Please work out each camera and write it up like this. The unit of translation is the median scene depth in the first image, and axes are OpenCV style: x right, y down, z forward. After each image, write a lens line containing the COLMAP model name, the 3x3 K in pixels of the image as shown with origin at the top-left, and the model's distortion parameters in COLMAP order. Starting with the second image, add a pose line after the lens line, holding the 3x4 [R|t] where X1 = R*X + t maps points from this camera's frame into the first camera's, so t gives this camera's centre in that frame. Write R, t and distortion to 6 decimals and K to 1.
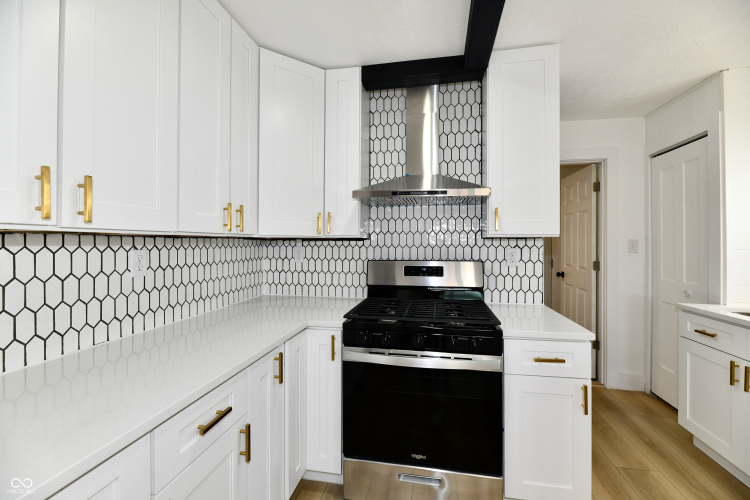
lens RADIAL K [[308.5, 0, 378.7], [0, 308.5, 241.5], [0, 0, 1]] dist [-0.005390, -0.000678]
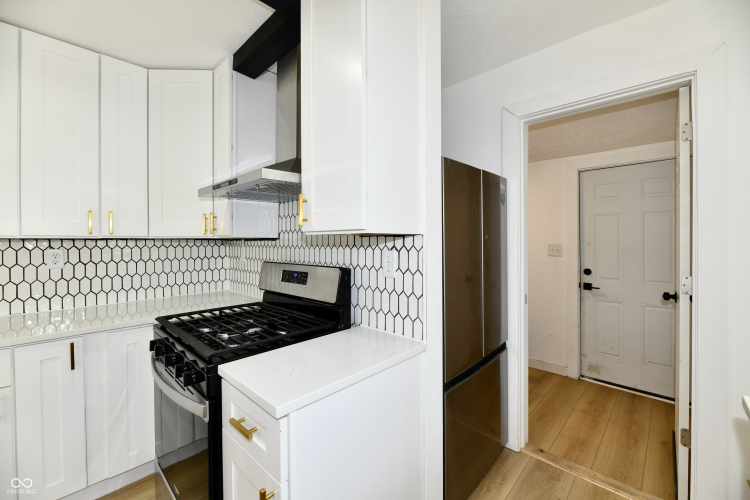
lens RADIAL K [[308.5, 0, 378.7], [0, 308.5, 241.5], [0, 0, 1]] dist [-0.005390, -0.000678]
pose [[0.843316, -0.004042, -0.537403, 0.680181], [0.007909, 0.999957, 0.004891, -0.001243], [0.537360, -0.008375, 0.843311, 0.369202]]
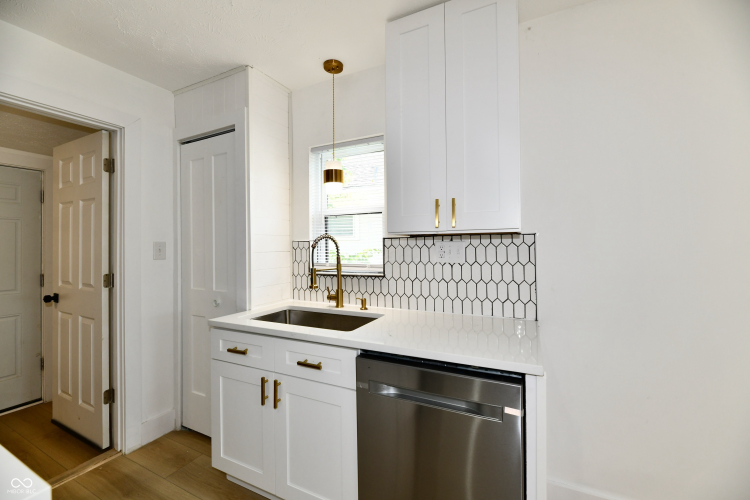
lens RADIAL K [[308.5, 0, 378.7], [0, 308.5, 241.5], [0, 0, 1]] dist [-0.005390, -0.000678]
pose [[0.268977, 0.004094, 0.963138, 0.261932], [0.007265, 0.999954, -0.006279, 0.000668], [-0.963119, 0.008687, 0.268934, 0.295726]]
